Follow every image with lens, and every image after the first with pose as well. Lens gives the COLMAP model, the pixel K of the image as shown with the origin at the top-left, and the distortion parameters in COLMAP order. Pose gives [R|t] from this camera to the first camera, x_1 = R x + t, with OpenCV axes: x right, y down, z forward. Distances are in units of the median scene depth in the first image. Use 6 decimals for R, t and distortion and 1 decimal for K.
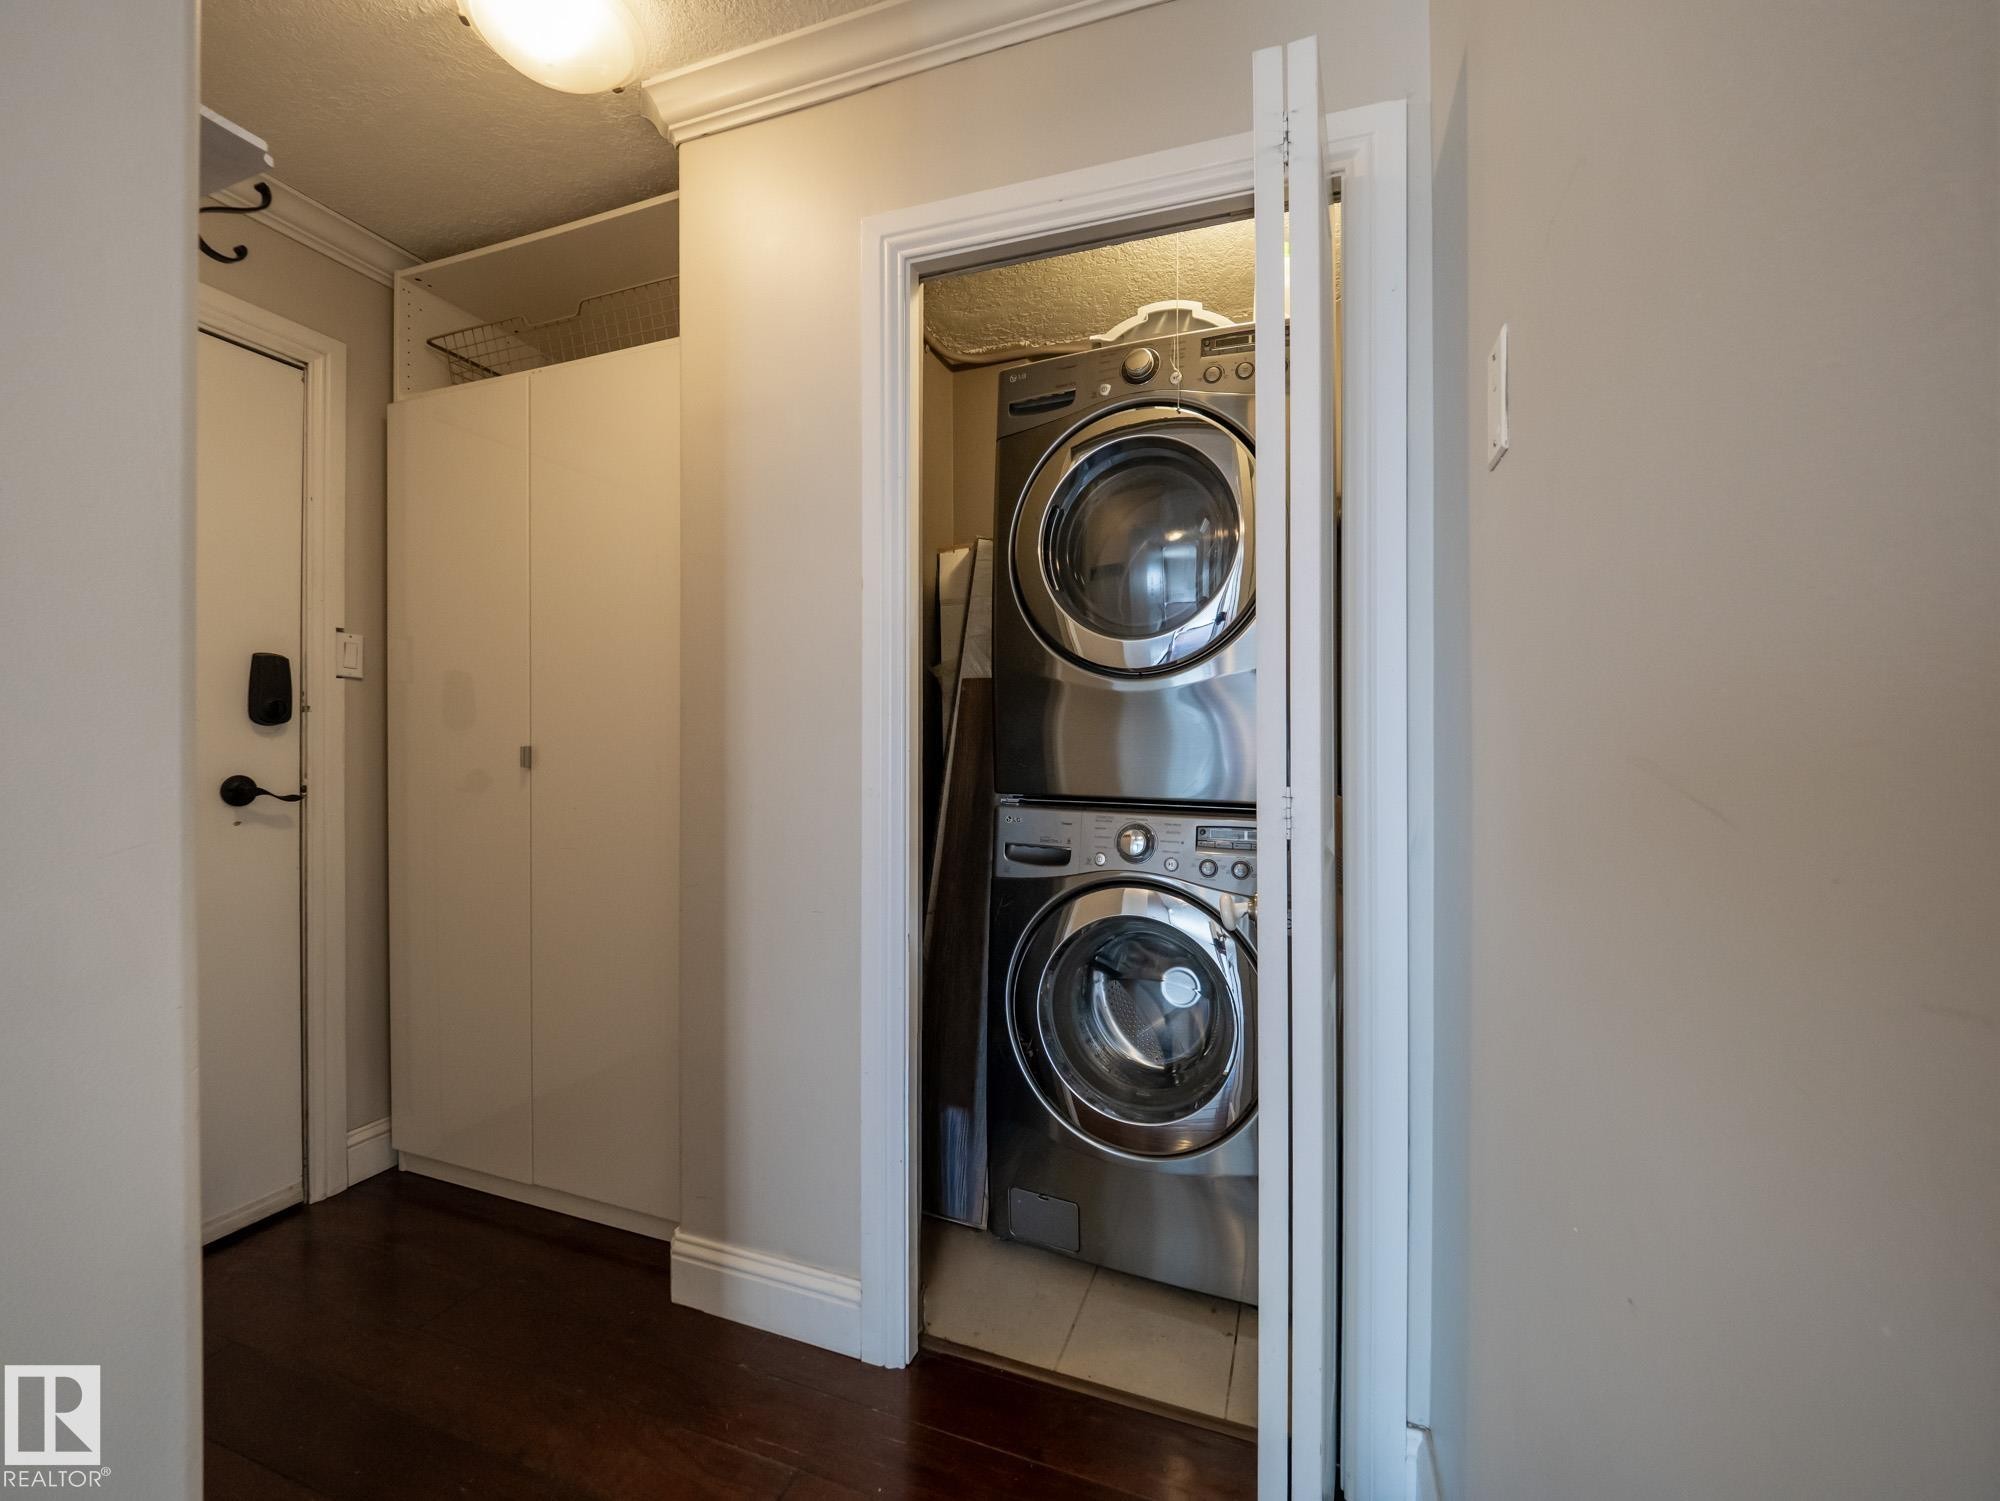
lens RADIAL K [[842.8, 0, 986.2], [0, 842.8, 748.4], [0, 0, 1]] dist [0.005359, -0.000116]
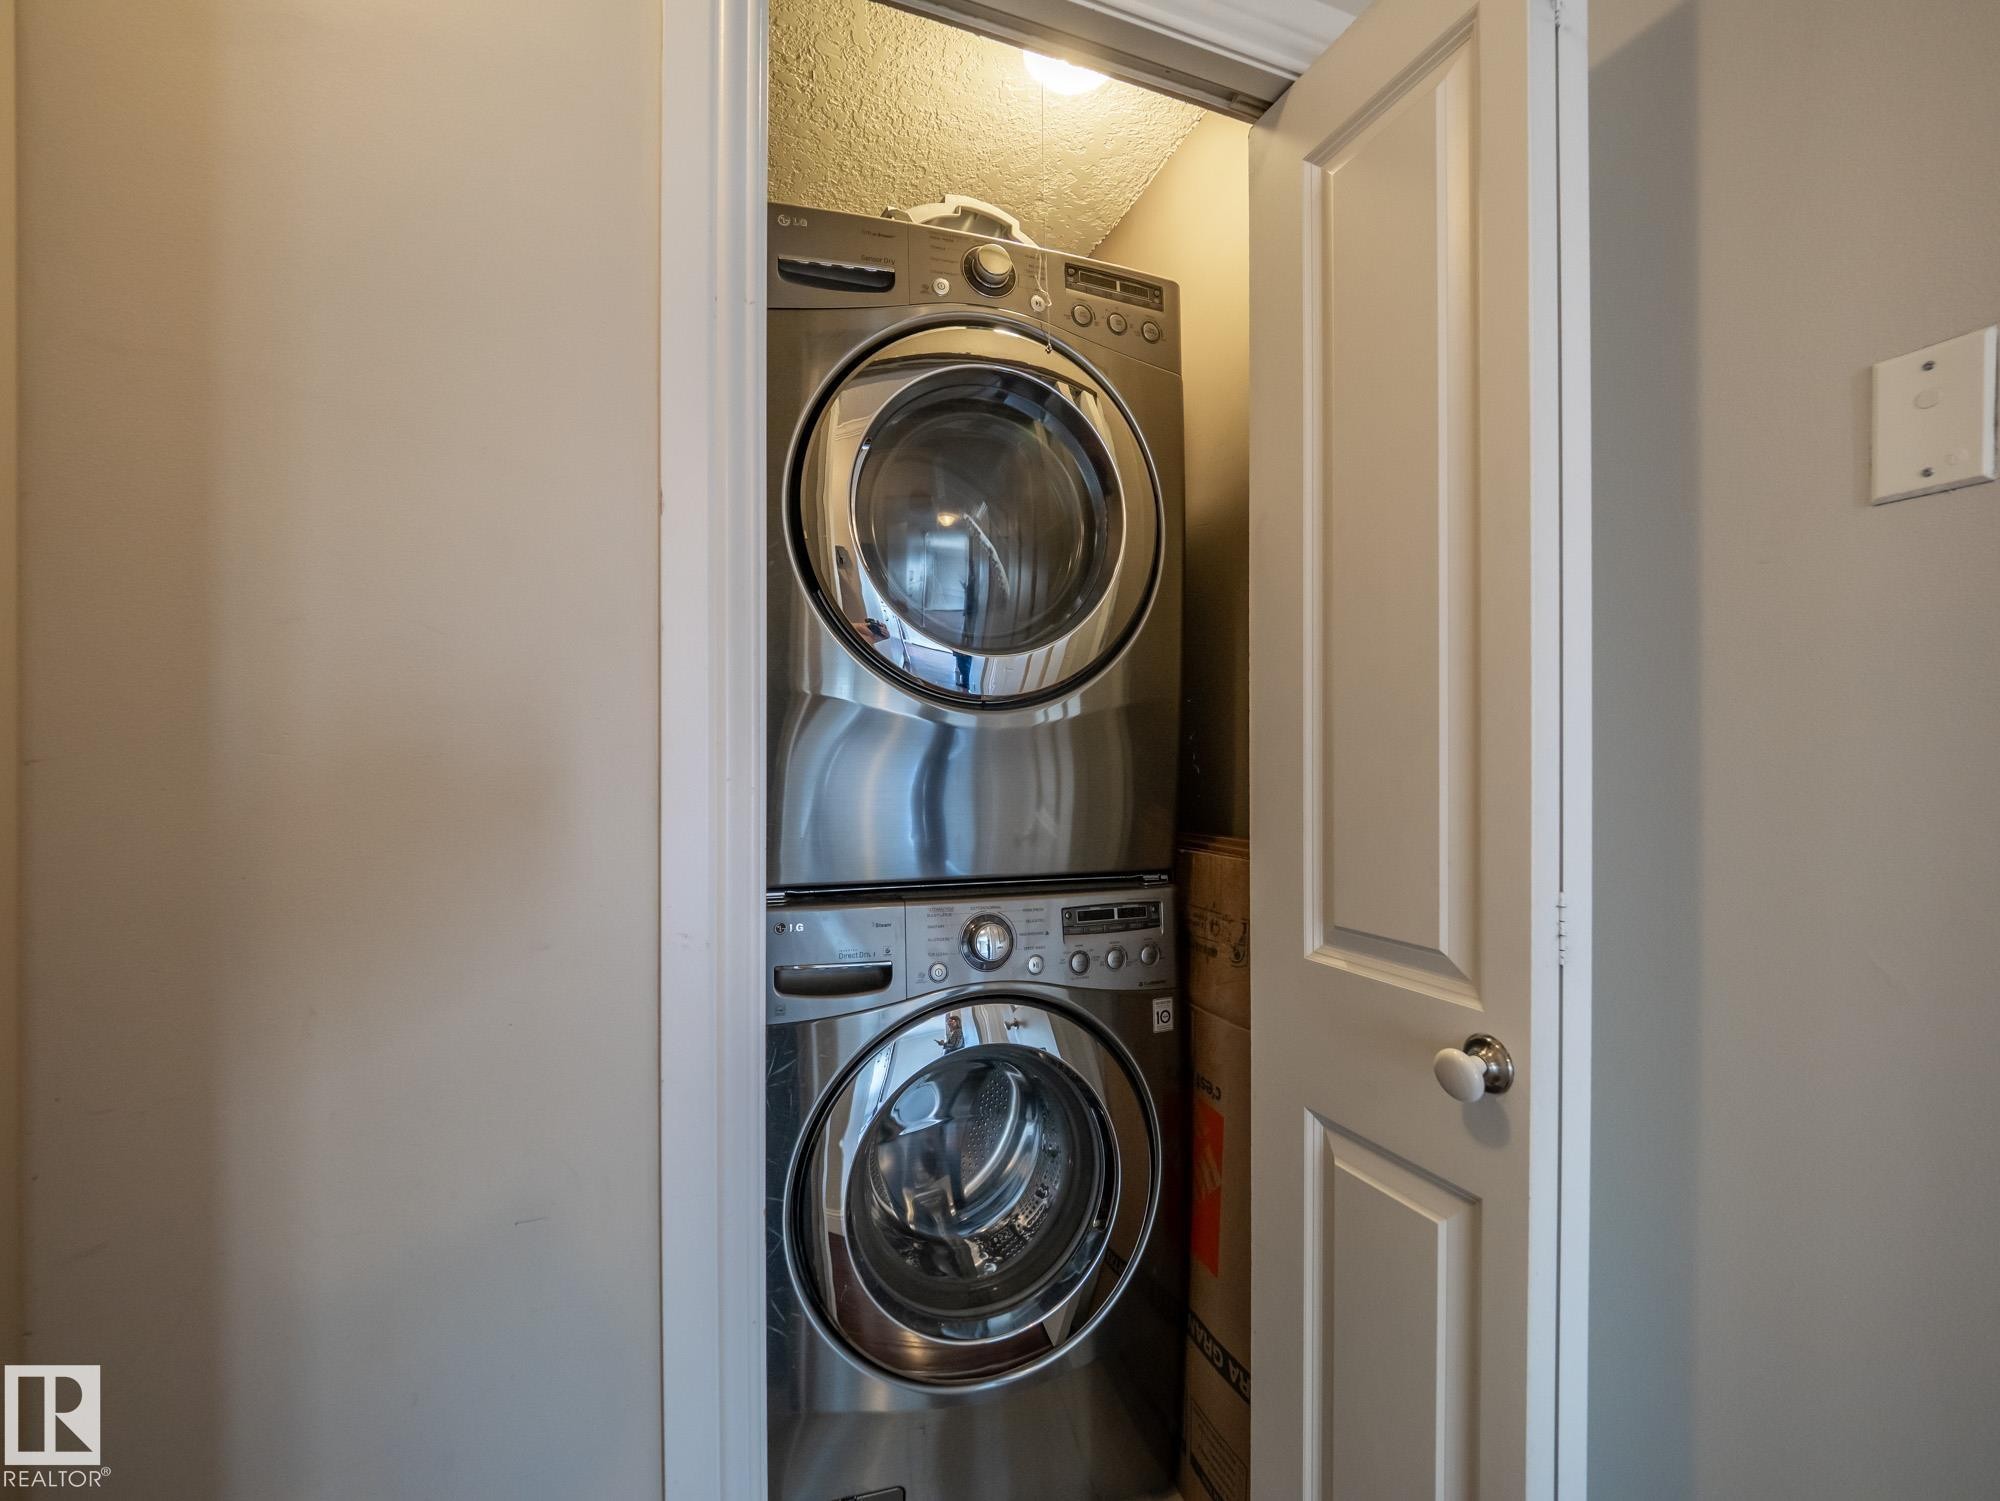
lens RADIAL K [[842.8, 0, 1003.5], [0, 842.8, 755.3], [0, 0, 1]] dist [0.005359, -0.000116]
pose [[0.746851, -0.011738, 0.664887, -0.221468], [0.012045, 0.999919, 0.004123, -0.037301], [-0.664882, 0.004930, 0.746932, 0.358646]]
